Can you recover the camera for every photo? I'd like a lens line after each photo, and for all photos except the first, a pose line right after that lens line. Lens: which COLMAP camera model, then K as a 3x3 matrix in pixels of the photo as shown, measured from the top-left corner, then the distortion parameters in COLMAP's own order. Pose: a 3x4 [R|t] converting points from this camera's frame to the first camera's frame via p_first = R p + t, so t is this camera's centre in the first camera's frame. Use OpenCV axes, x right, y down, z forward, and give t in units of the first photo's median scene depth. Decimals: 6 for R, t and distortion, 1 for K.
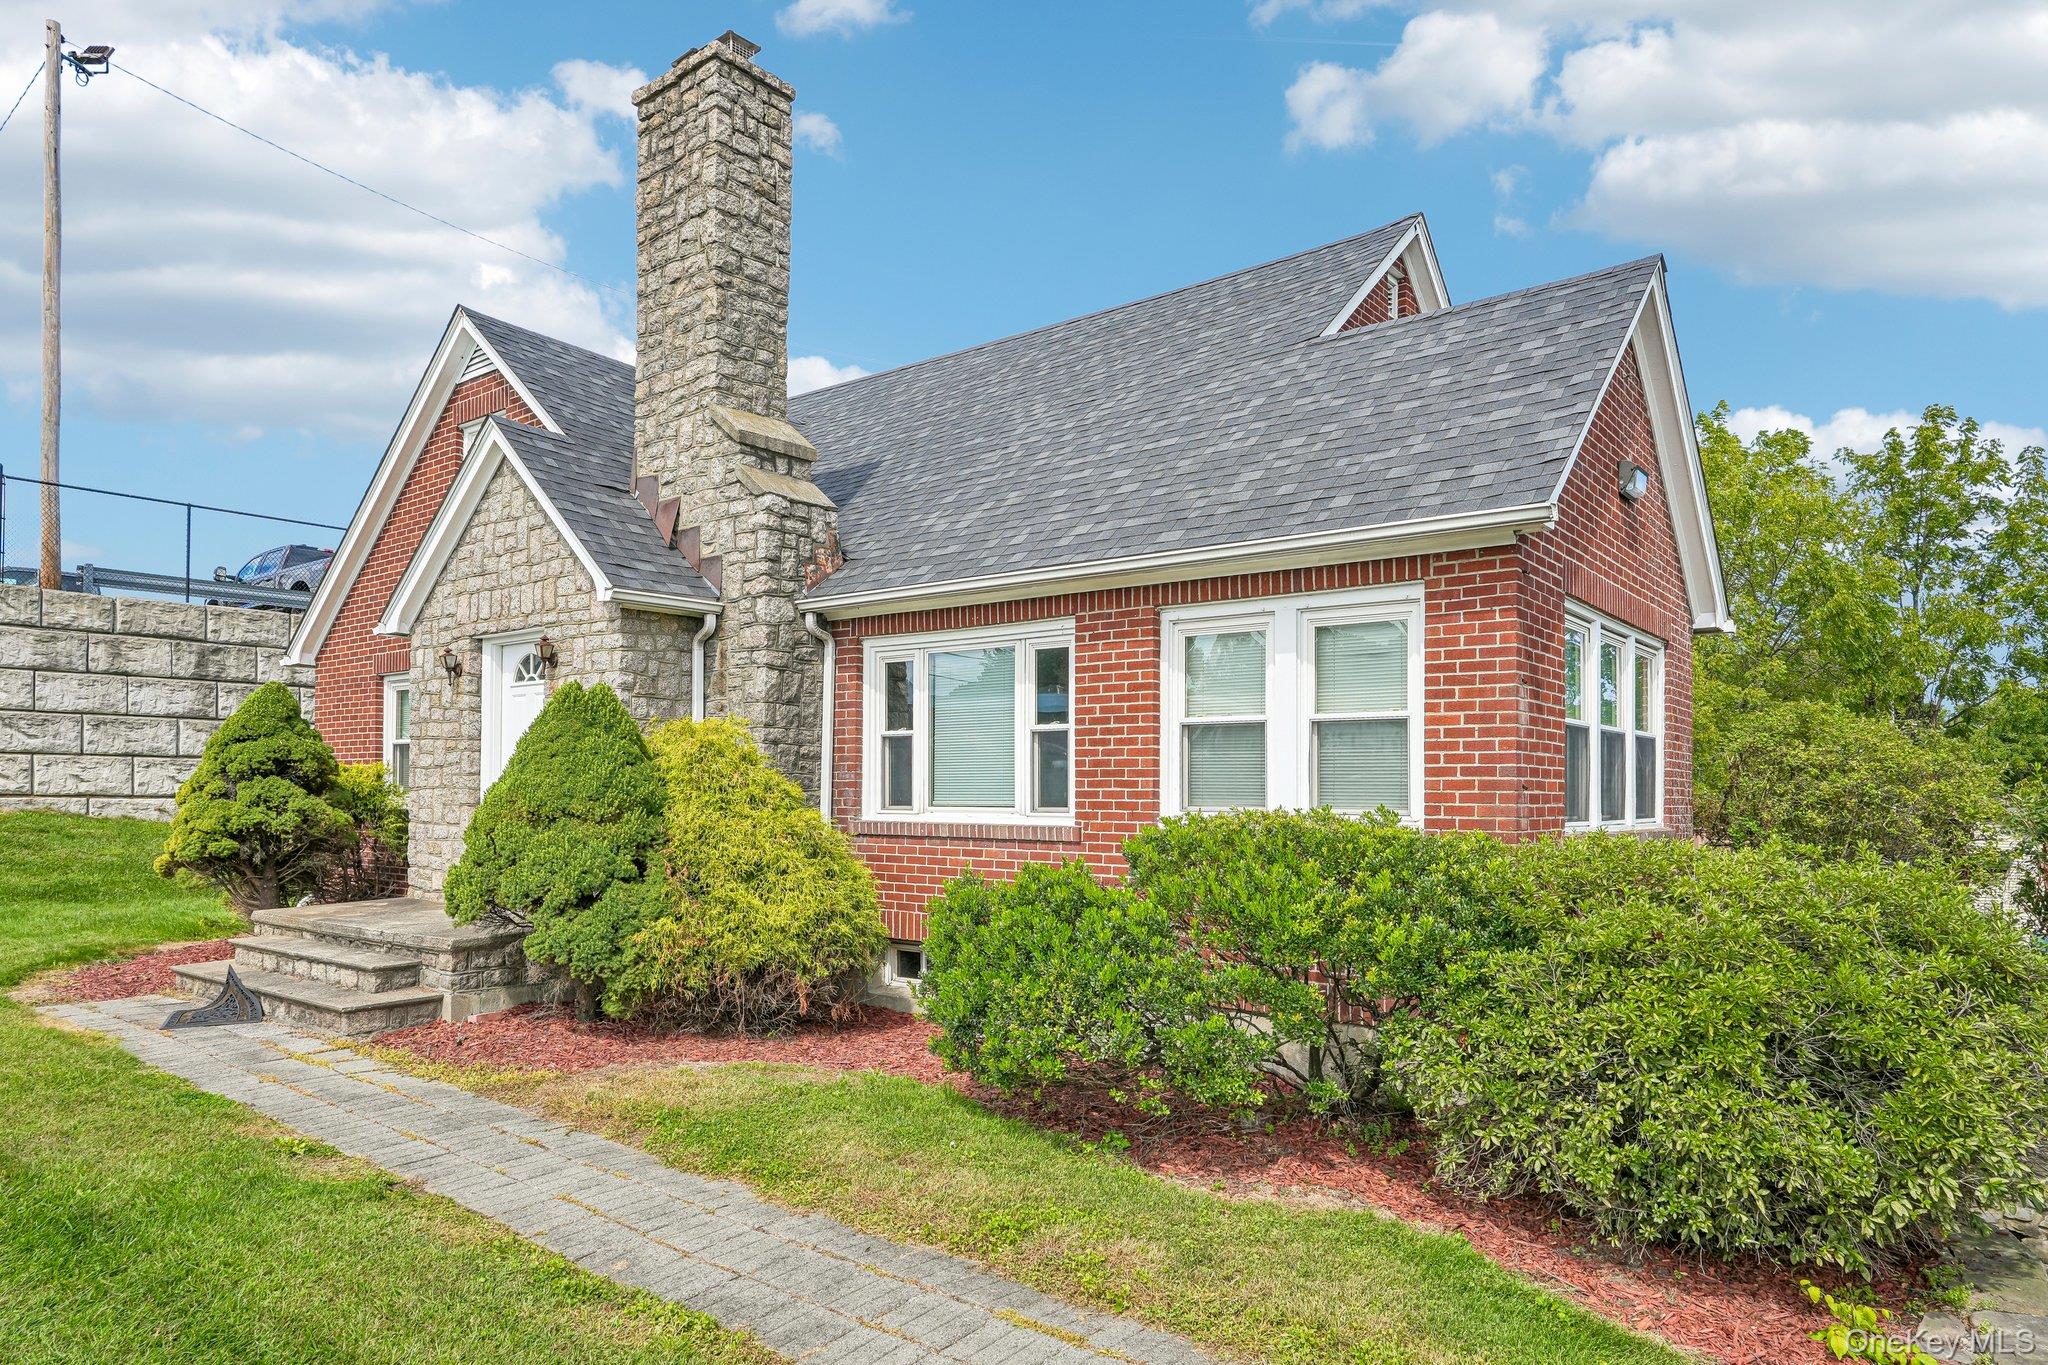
lens RADIAL K [[1238.3, 0, 1028.0], [0, 1238.3, 797.1], [0, 0, 1]] dist [-0.004764, 0.001233]
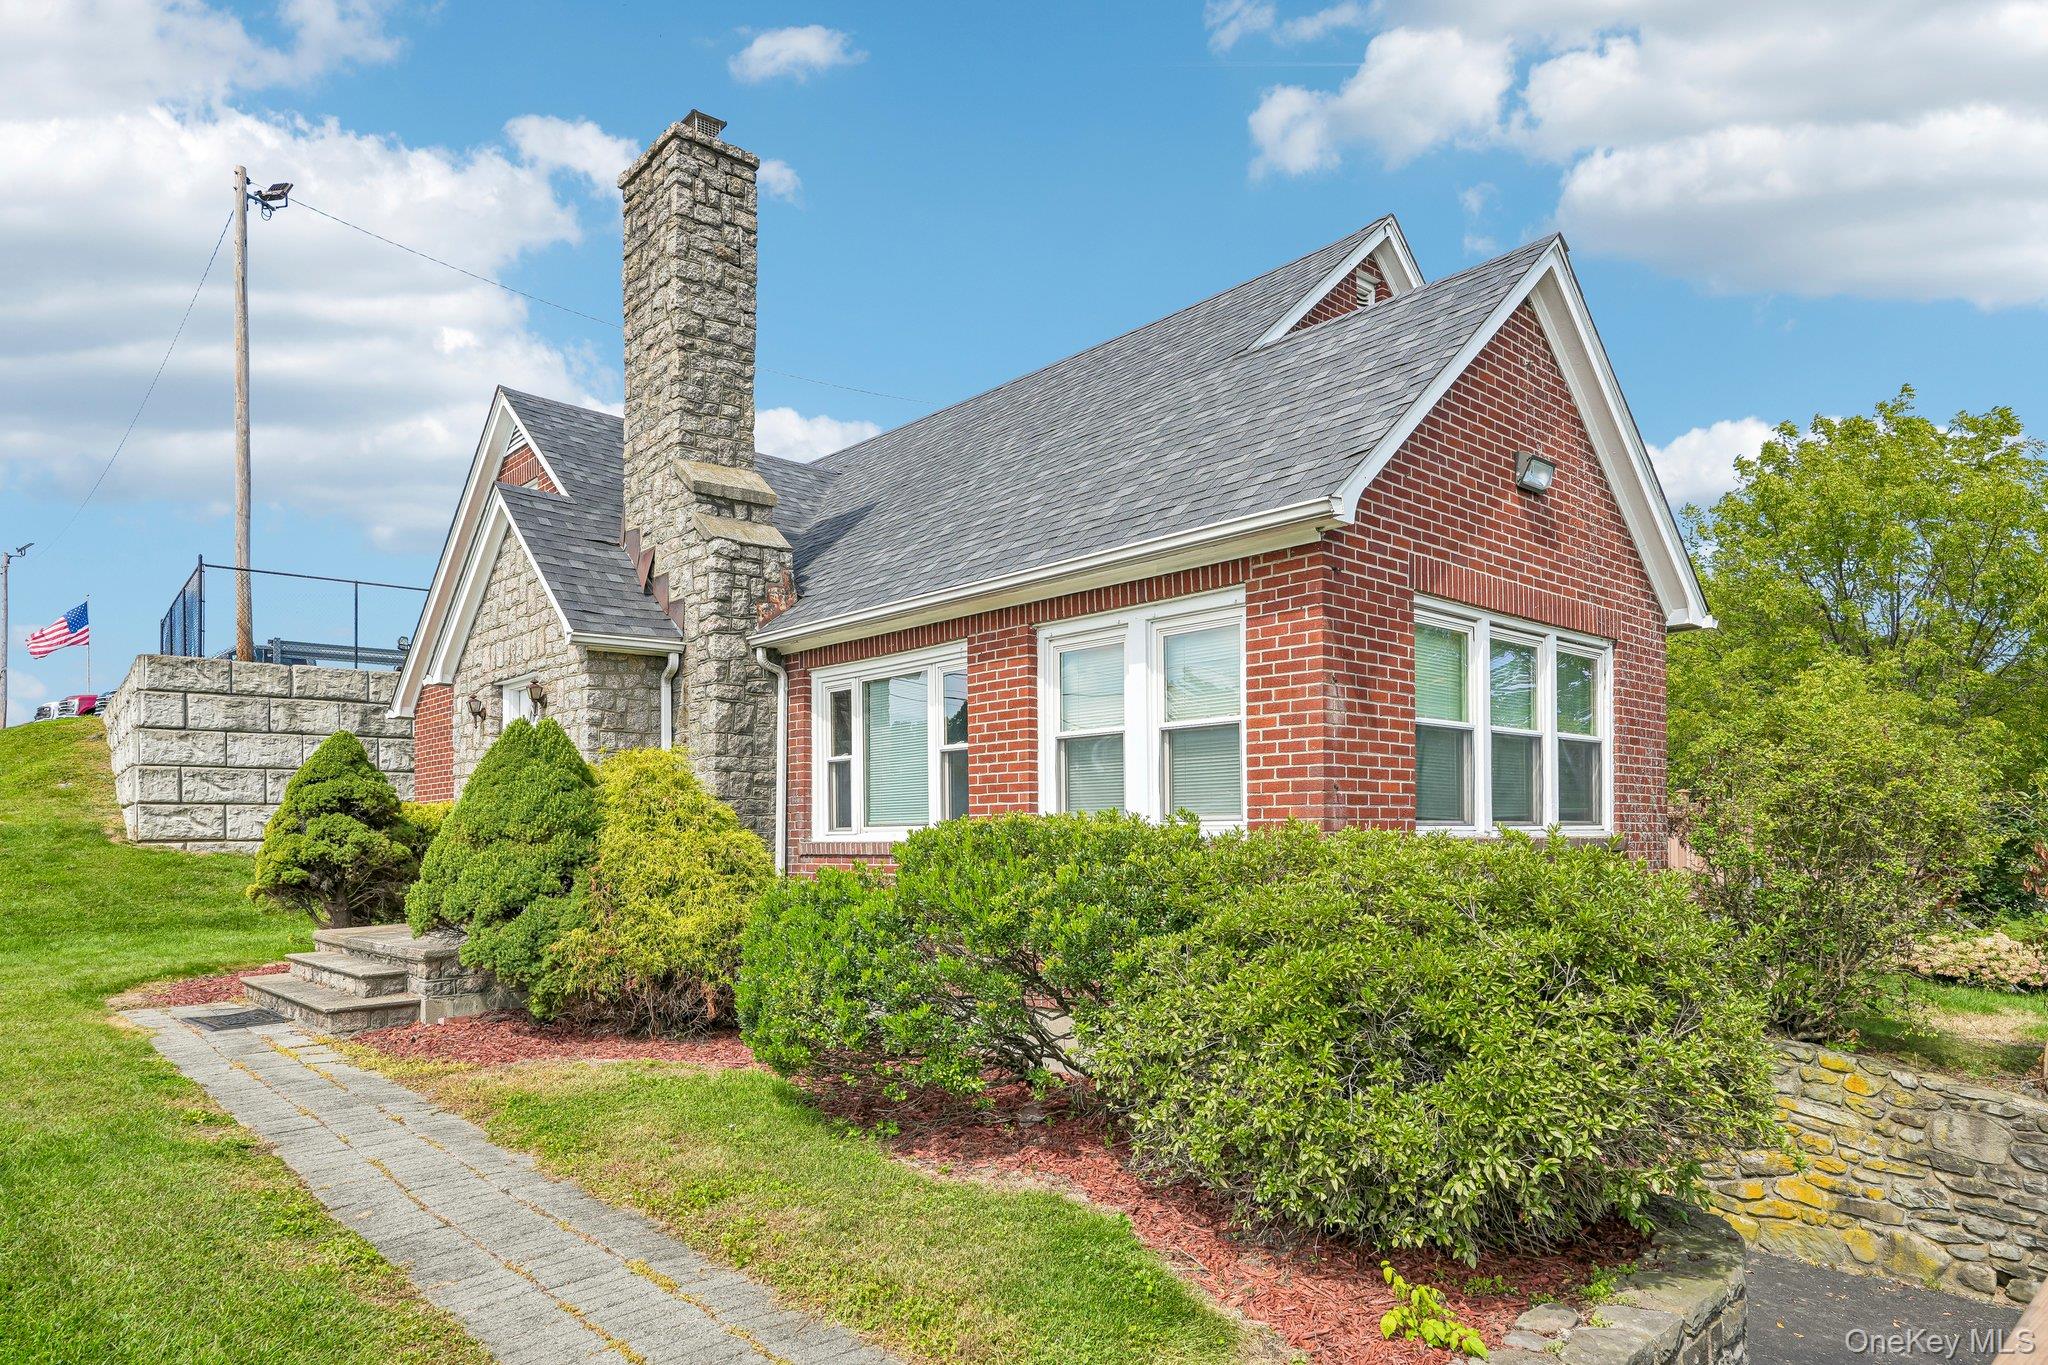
lens RADIAL K [[1226.4, 0, 1015.9], [0, 1226.4, 840.8], [0, 0, 1]] dist [-0.000188, -0.000722]
pose [[0.985391, -0.015748, -0.169579, 0.216201], [0.015879, 0.999874, -0.000584, 0.021274], [0.169567, -0.002117, 0.985516, -0.004501]]
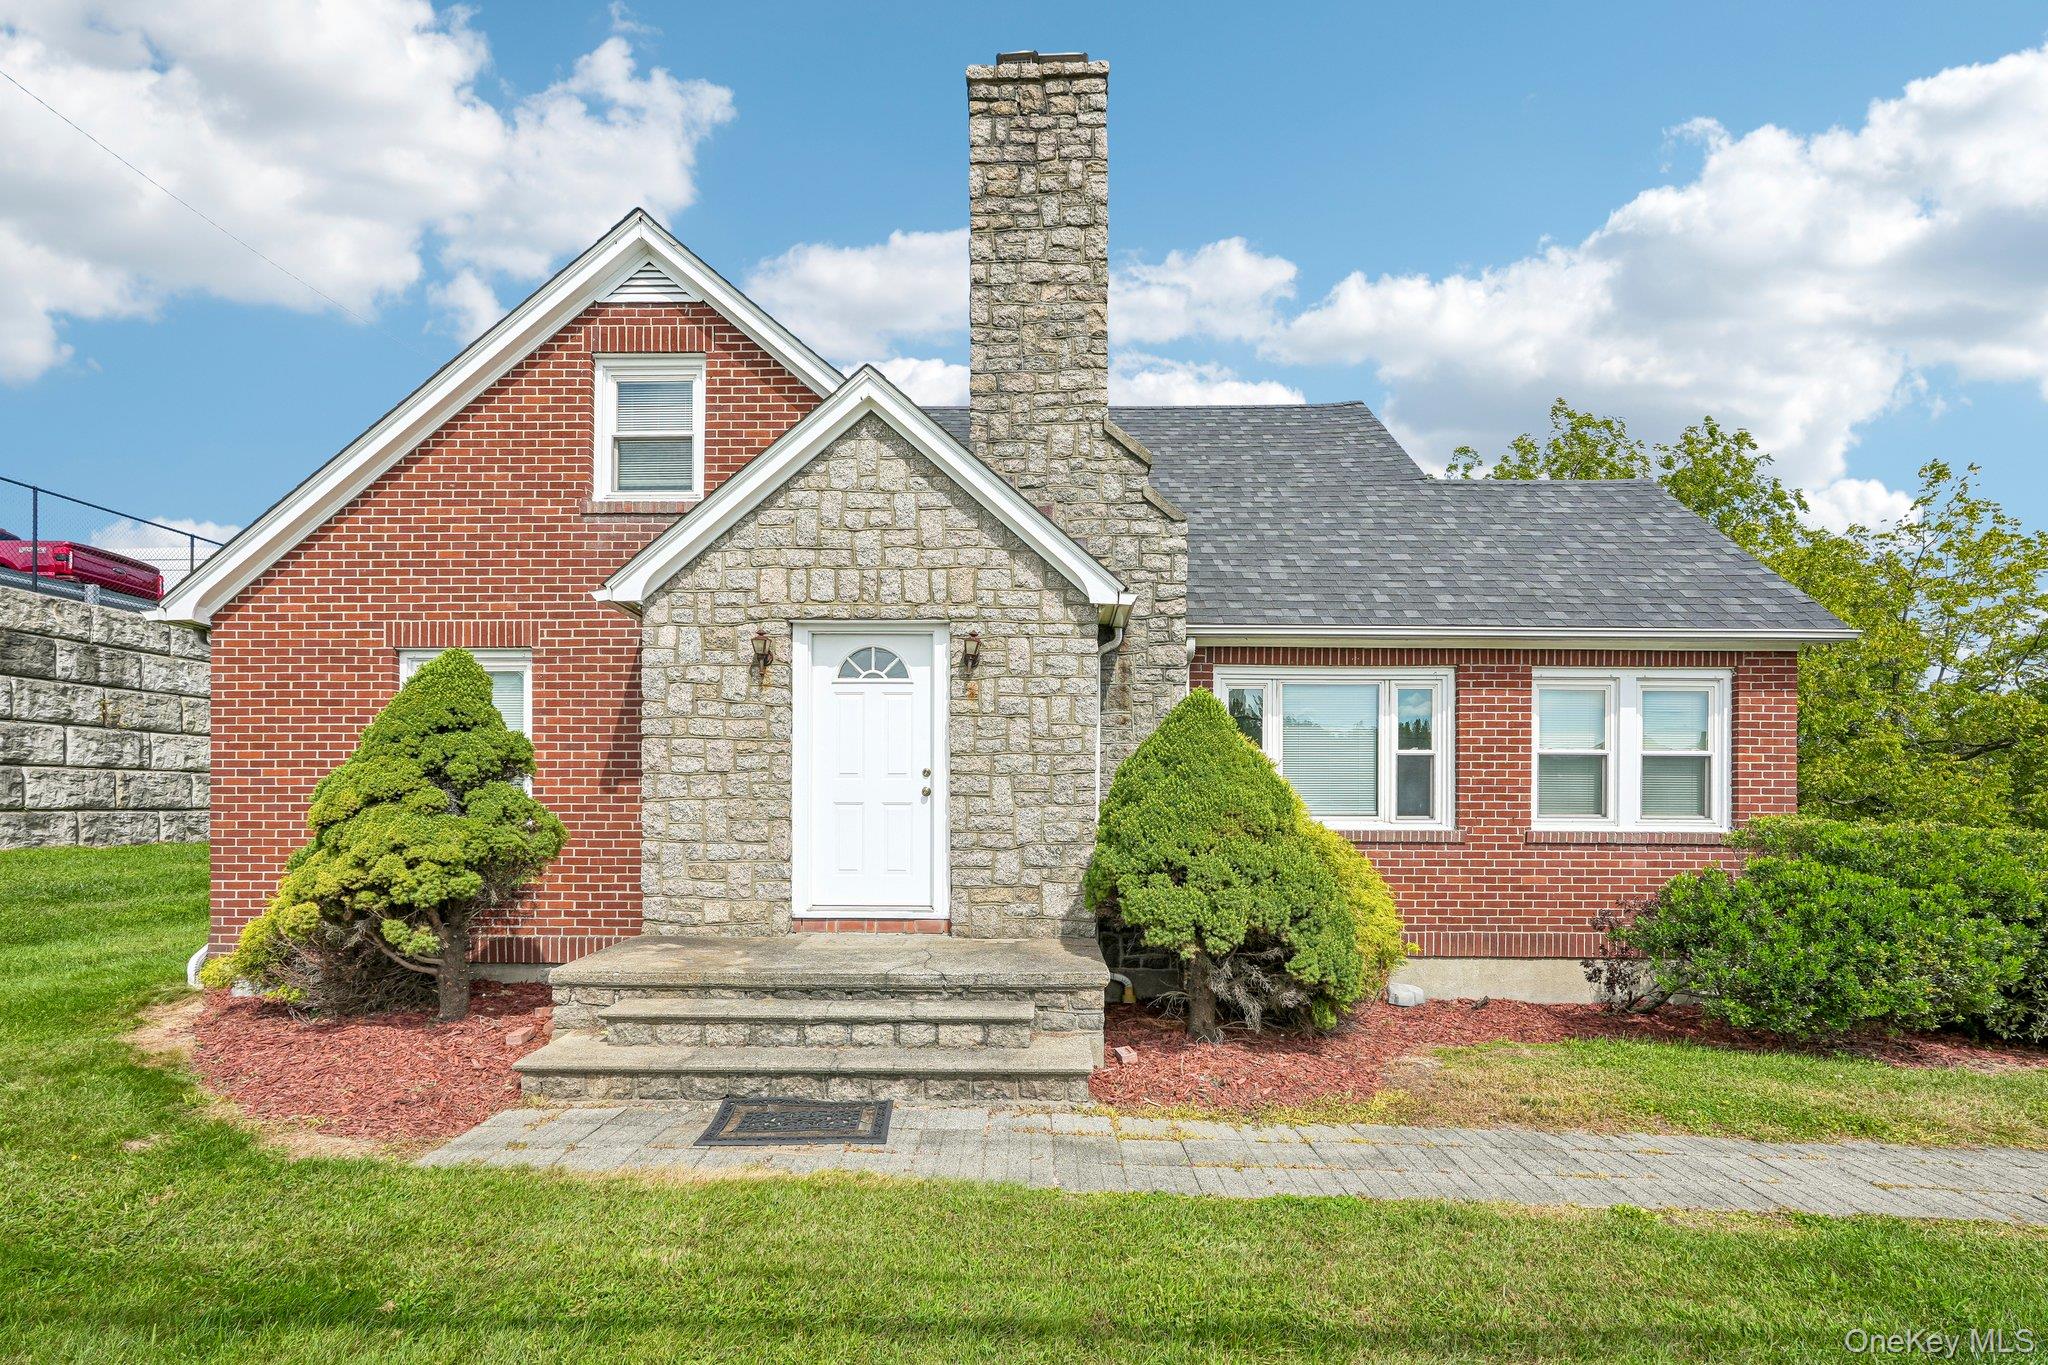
lens RADIAL K [[894.1, 0, 1050.4], [0, 894.1, 812.4], [0, 0, 1]] dist [-0.011823, 0.000125]
pose [[0.799748, -0.009771, 0.600256, -0.742086], [0.001033, 0.999888, 0.014900, -0.008108], [-0.600335, -0.011297, 0.799669, 0.447649]]
